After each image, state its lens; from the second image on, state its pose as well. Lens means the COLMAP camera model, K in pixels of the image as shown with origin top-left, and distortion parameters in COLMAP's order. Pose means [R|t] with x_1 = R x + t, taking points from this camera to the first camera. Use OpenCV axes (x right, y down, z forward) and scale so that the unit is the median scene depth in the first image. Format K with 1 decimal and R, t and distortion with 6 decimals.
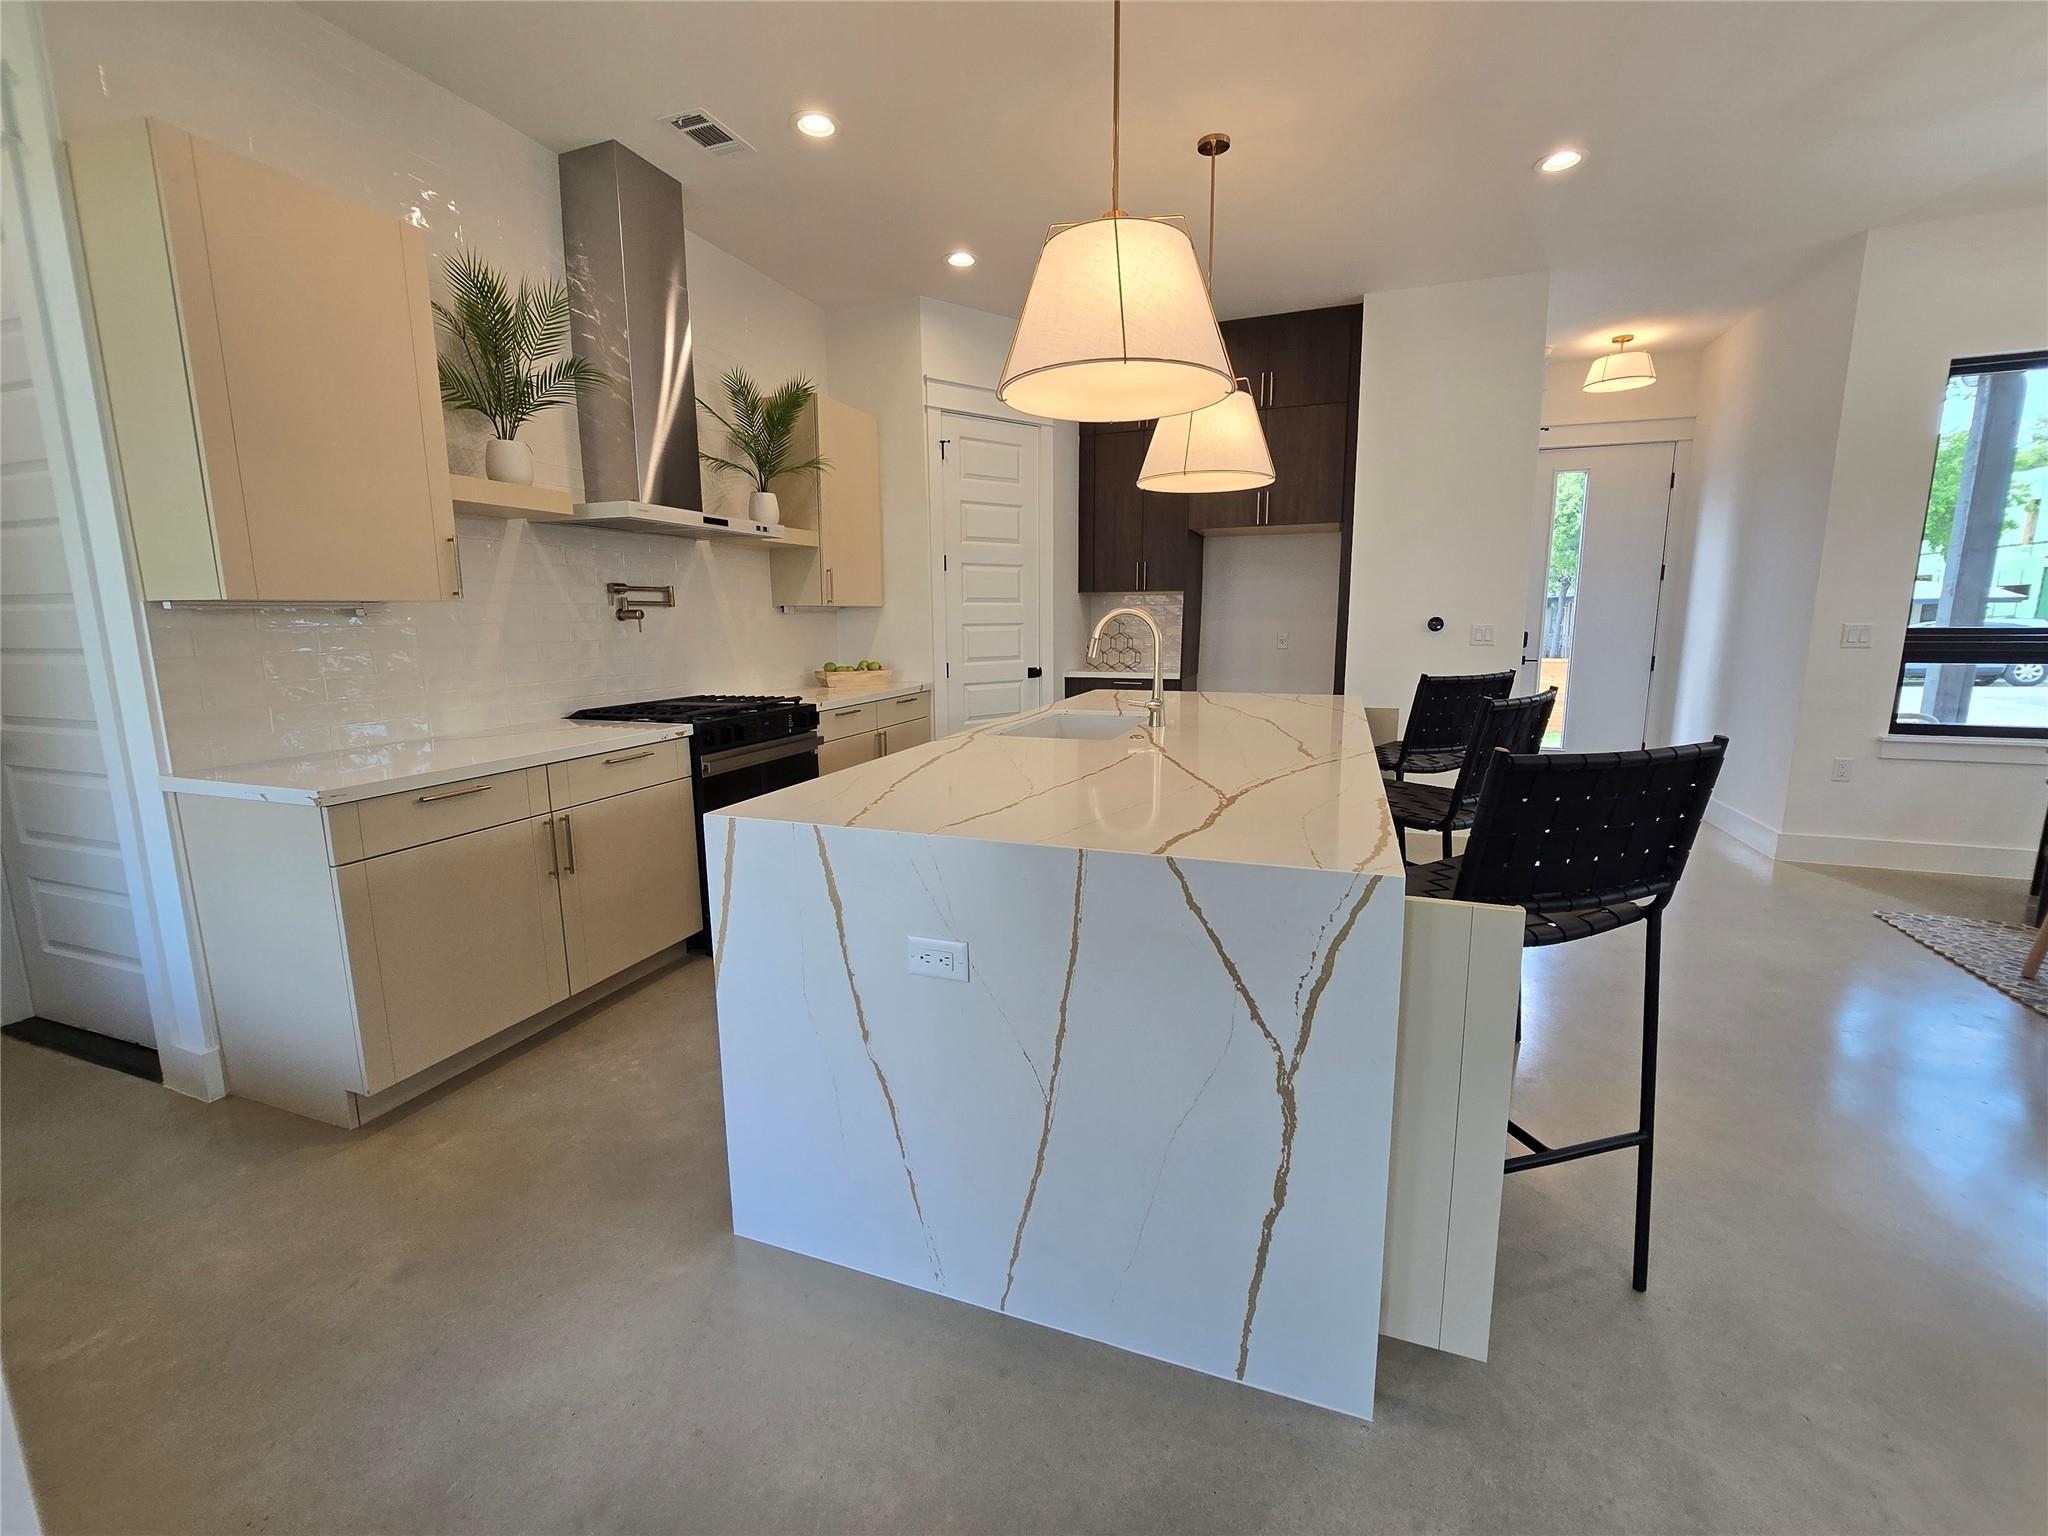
lens RADIAL K [[843.4, 0, 1028.5], [0, 843.4, 749.9], [0, 0, 1]] dist [-0.001304, -0.001845]
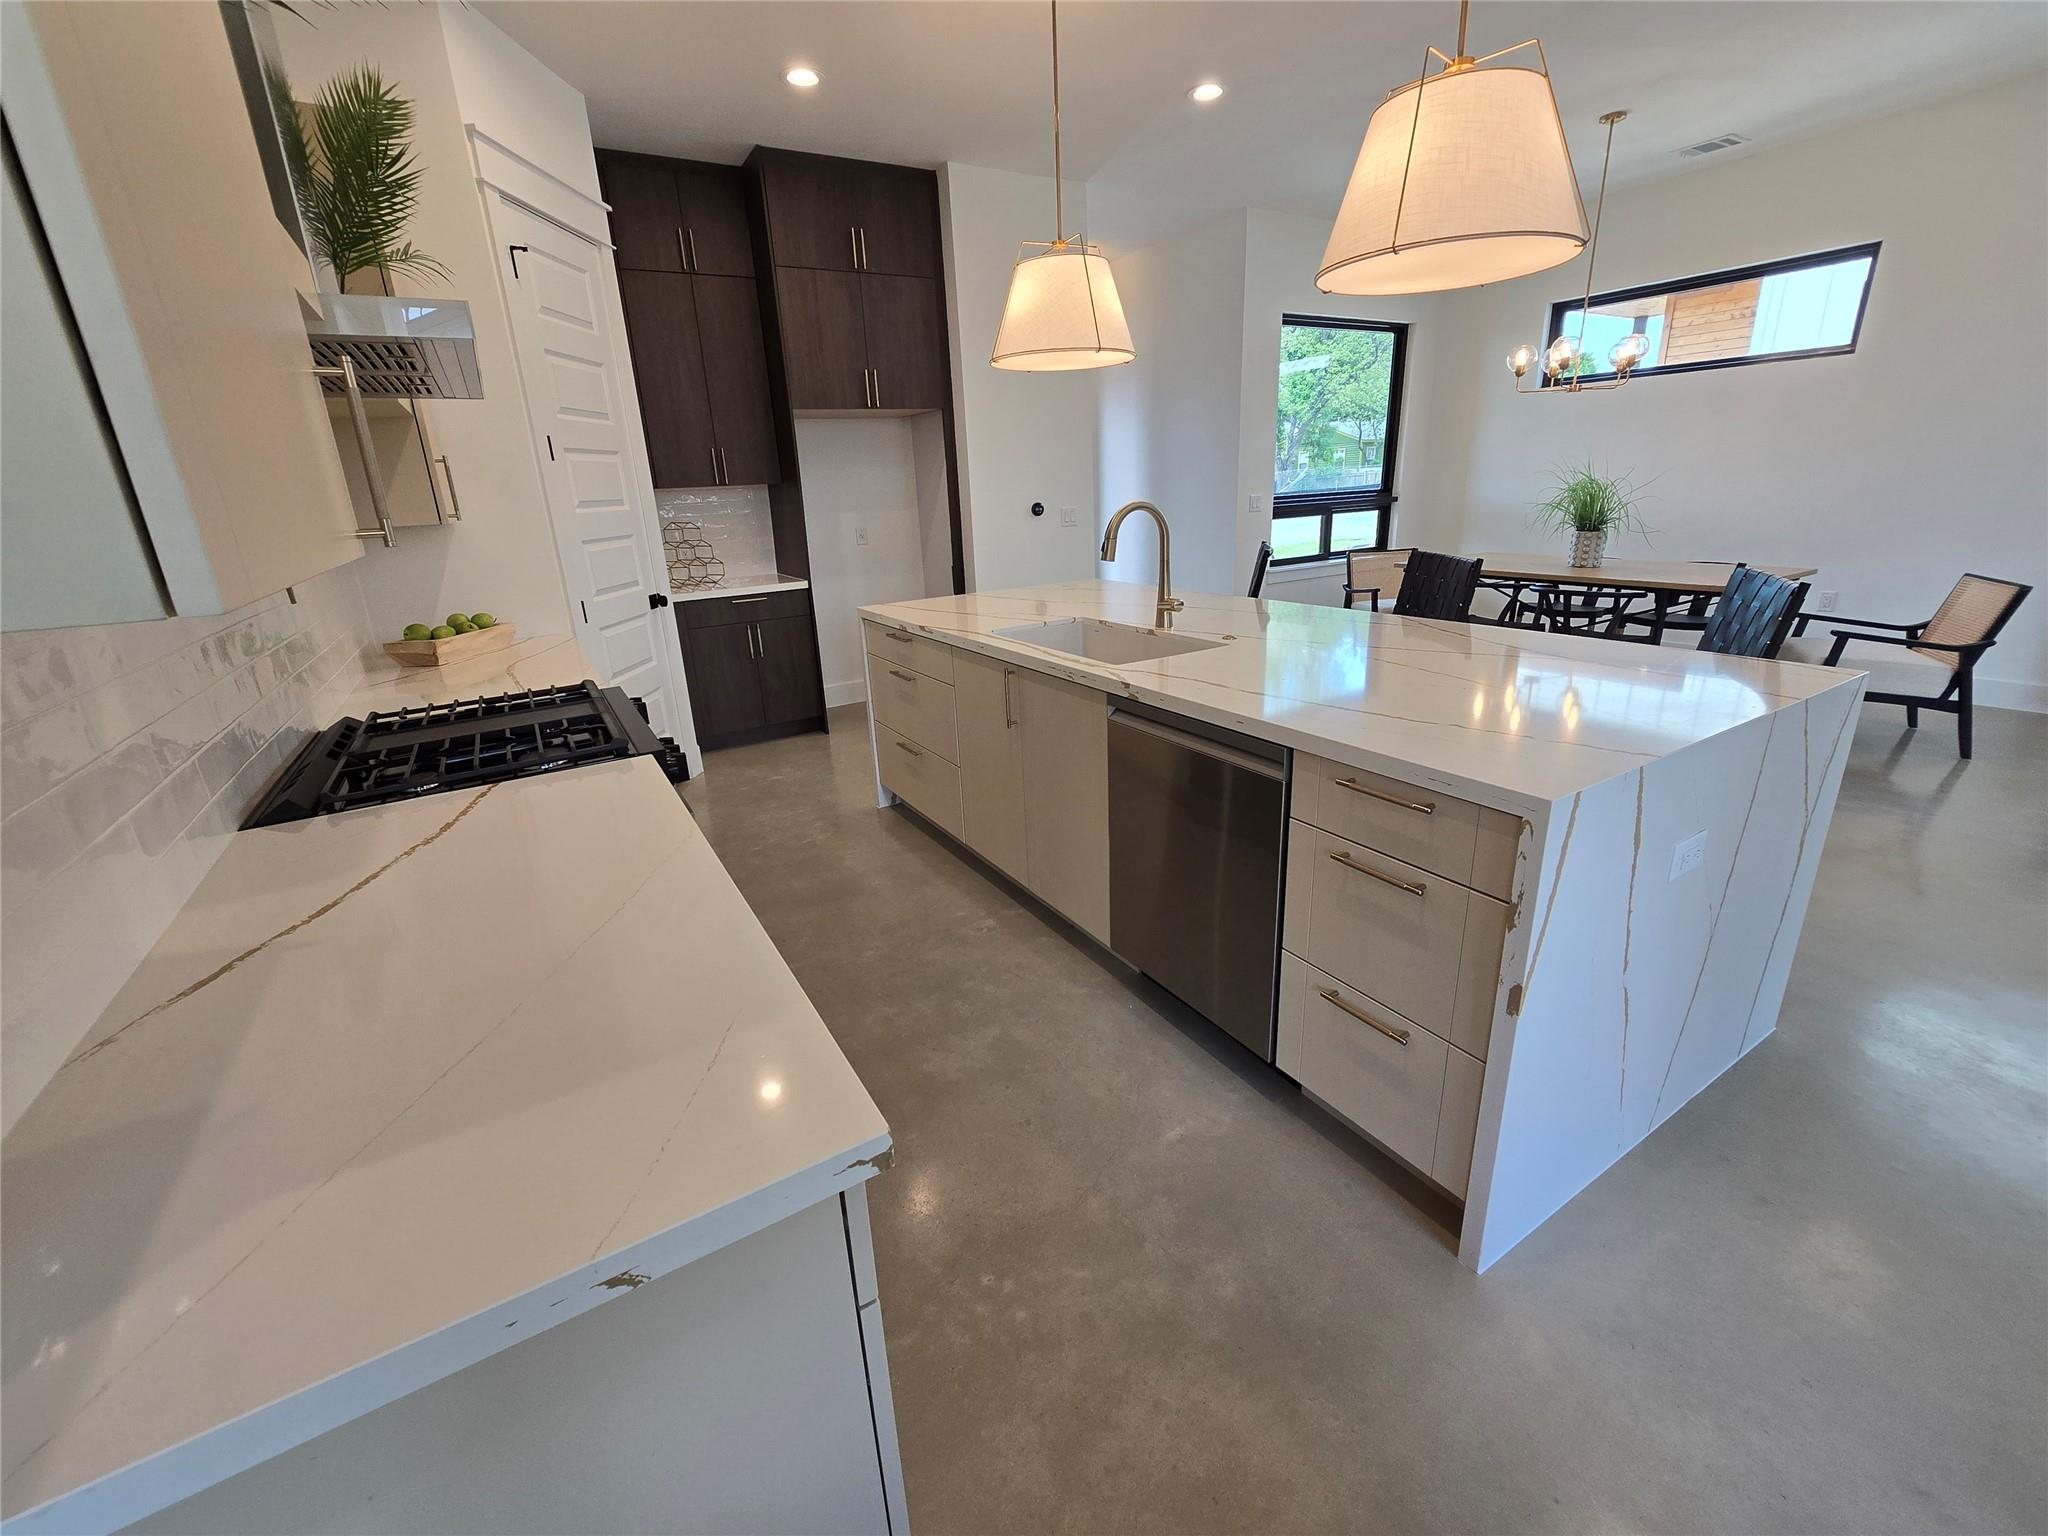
lens RADIAL K [[843.4, 0, 1020.7], [0, 843.4, 752.6], [0, 0, 1]] dist [-0.001304, -0.001845]
pose [[0.623767, -0.260711, 0.736848, -0.525732], [0.160371, 0.965363, 0.205805, -0.088993], [-0.764981, -0.010206, 0.643972, 0.373334]]
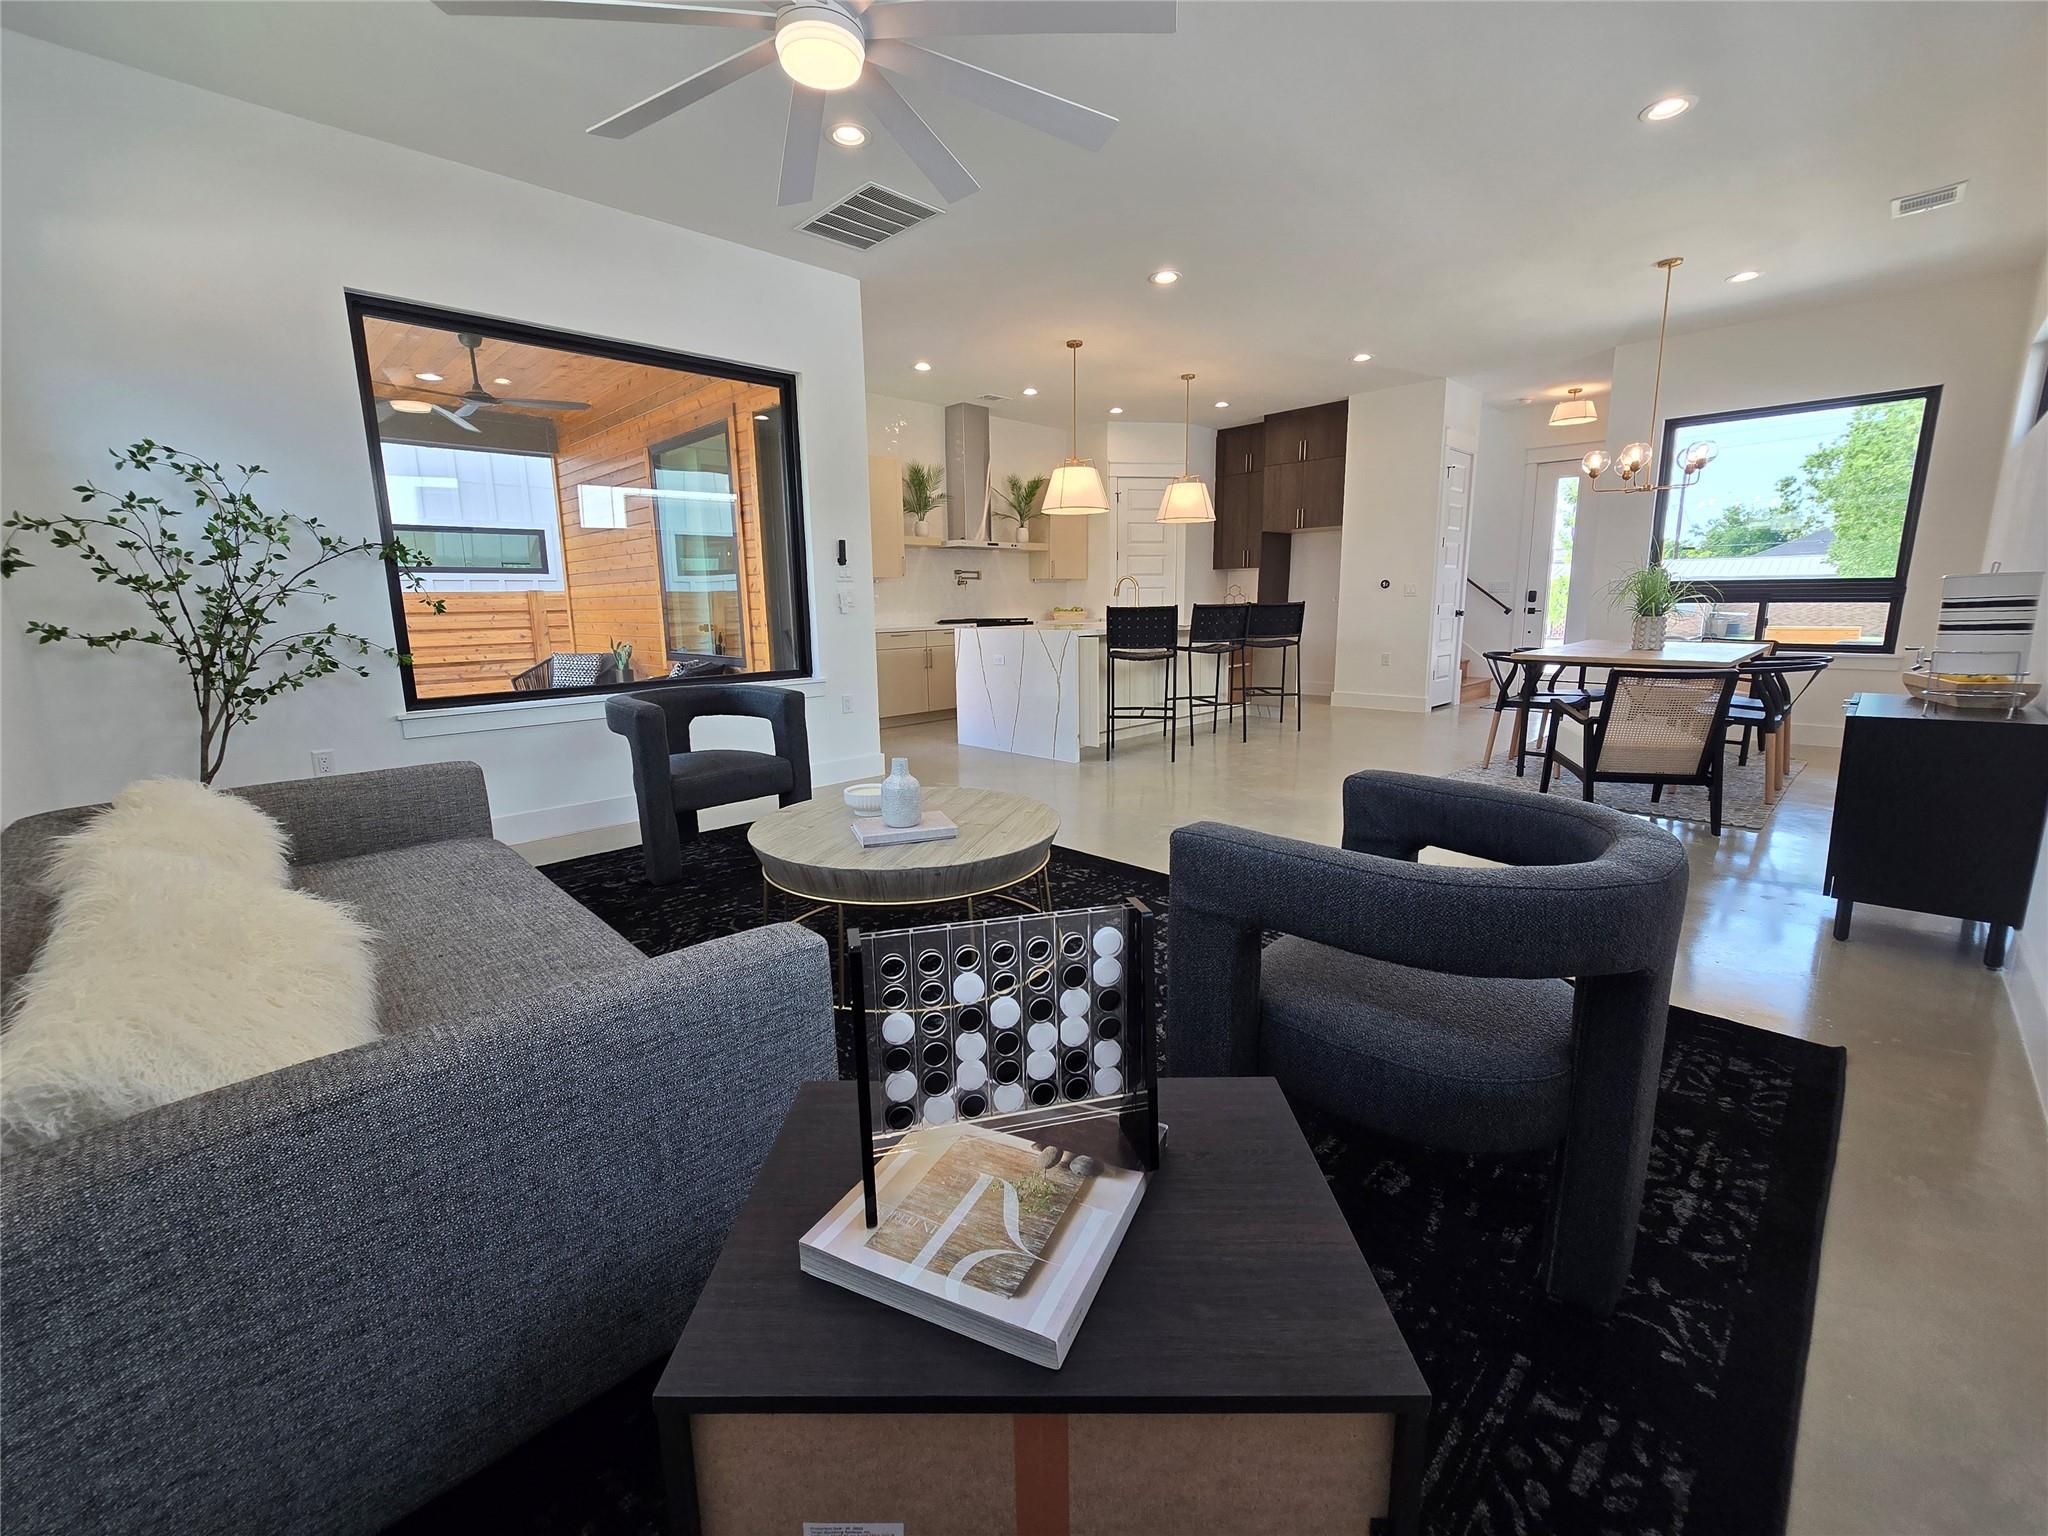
lens RADIAL K [[843.4, 0, 1024.7], [0, 843.4, 750.3], [0, 0, 1]] dist [-0.001304, -0.001845]
pose [[0.904777, 0.070699, -0.419976, 0.692264], [-0.059222, 0.997430, 0.040322, 0.197720], [0.421747, -0.011611, 0.906639, -1.056856]]
